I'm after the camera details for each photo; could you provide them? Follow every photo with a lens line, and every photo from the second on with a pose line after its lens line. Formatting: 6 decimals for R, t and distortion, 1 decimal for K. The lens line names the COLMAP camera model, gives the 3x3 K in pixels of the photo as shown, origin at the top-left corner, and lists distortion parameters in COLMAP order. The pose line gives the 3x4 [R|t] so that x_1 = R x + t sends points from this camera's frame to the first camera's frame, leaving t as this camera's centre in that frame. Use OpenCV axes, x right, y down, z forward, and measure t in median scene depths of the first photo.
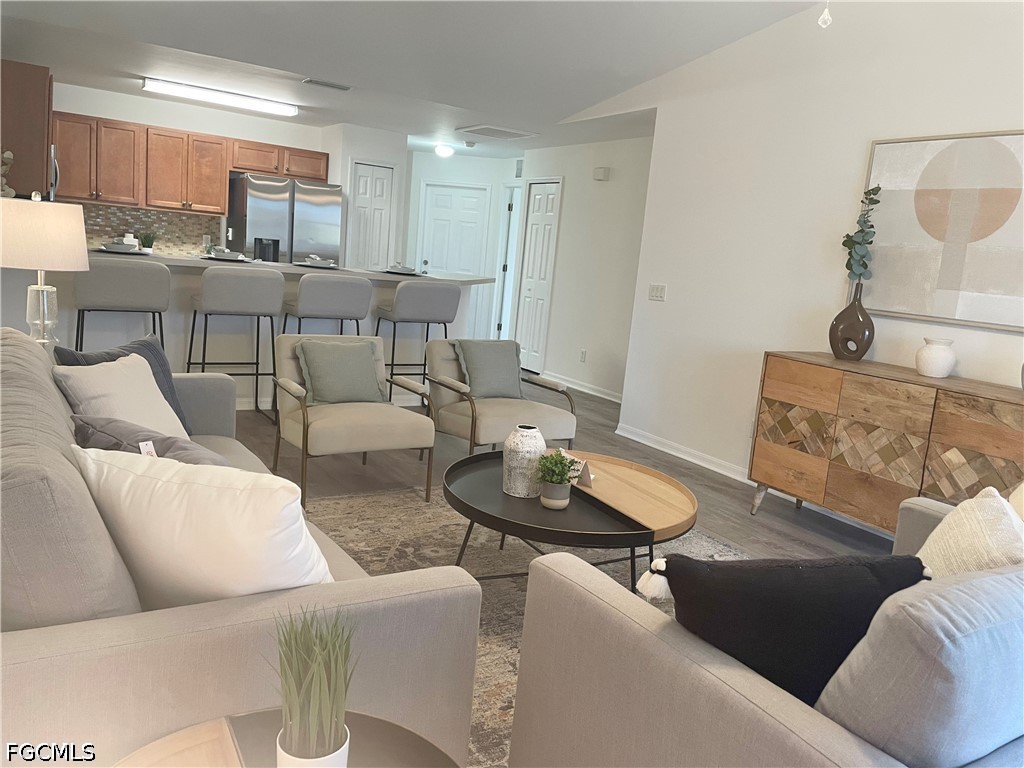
lens RADIAL K [[771.9, 0, 509.3], [0, 771.9, 382.7], [0, 0, 1]] dist [0.092119, -0.122026]
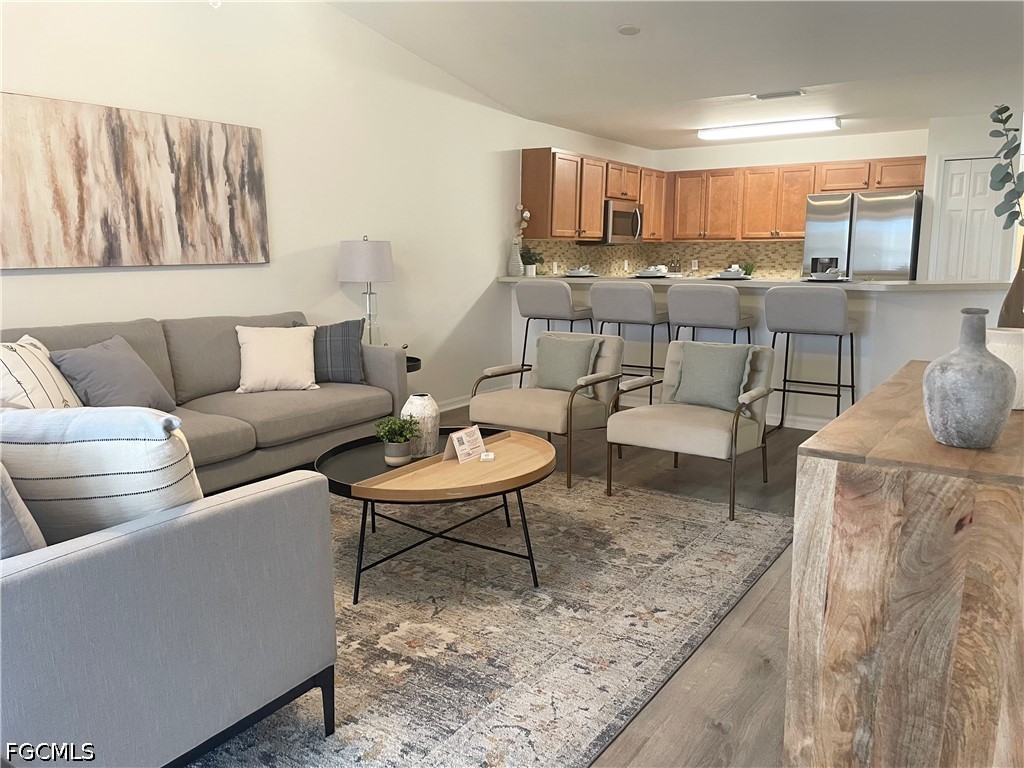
lens RADIAL K [[771.9, 0, 514.2], [0, 771.9, 374.3], [0, 0, 1]] dist [0.092119, -0.122026]
pose [[0.411789, 0.051541, -0.909820, 0.448507], [-0.116940, 0.993133, 0.003333, 0.003440], [0.903745, 0.105022, 0.414989, 0.267105]]
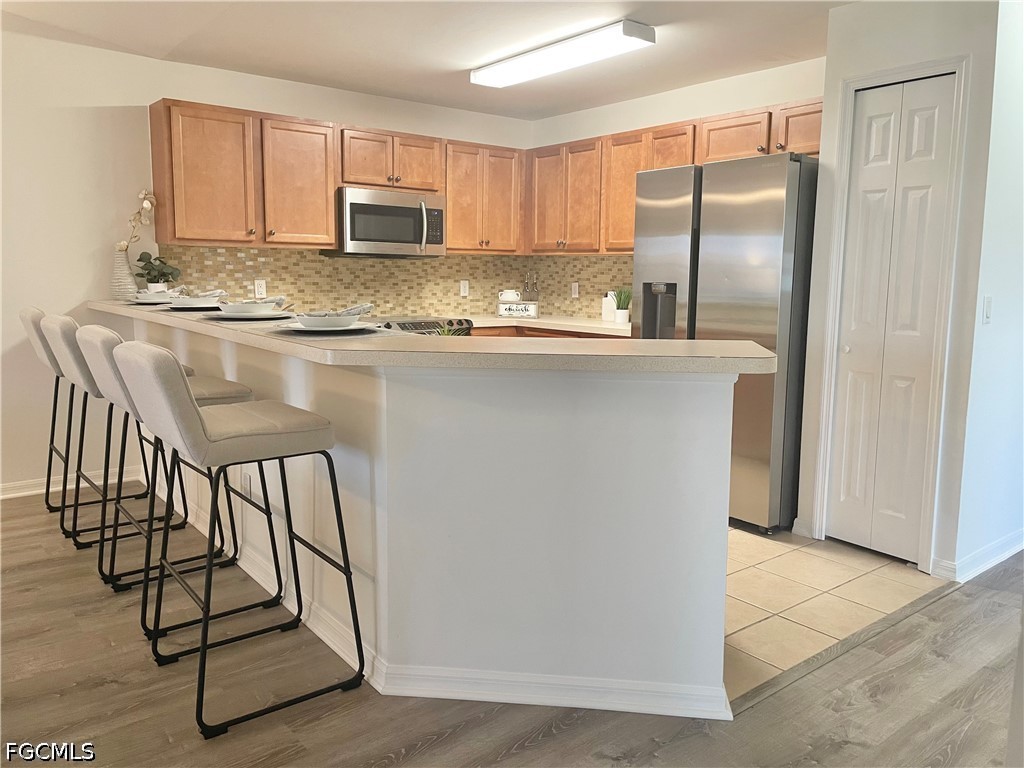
lens RADIAL K [[771.9, 0, 514.2], [0, 771.9, 376.8], [0, 0, 1]] dist [0.092119, -0.122026]
pose [[0.116061, 0.045679, -0.992191, 0.233705], [-0.169357, 0.985224, 0.025548, -0.120857], [0.978697, 0.165069, 0.122083, 0.881646]]
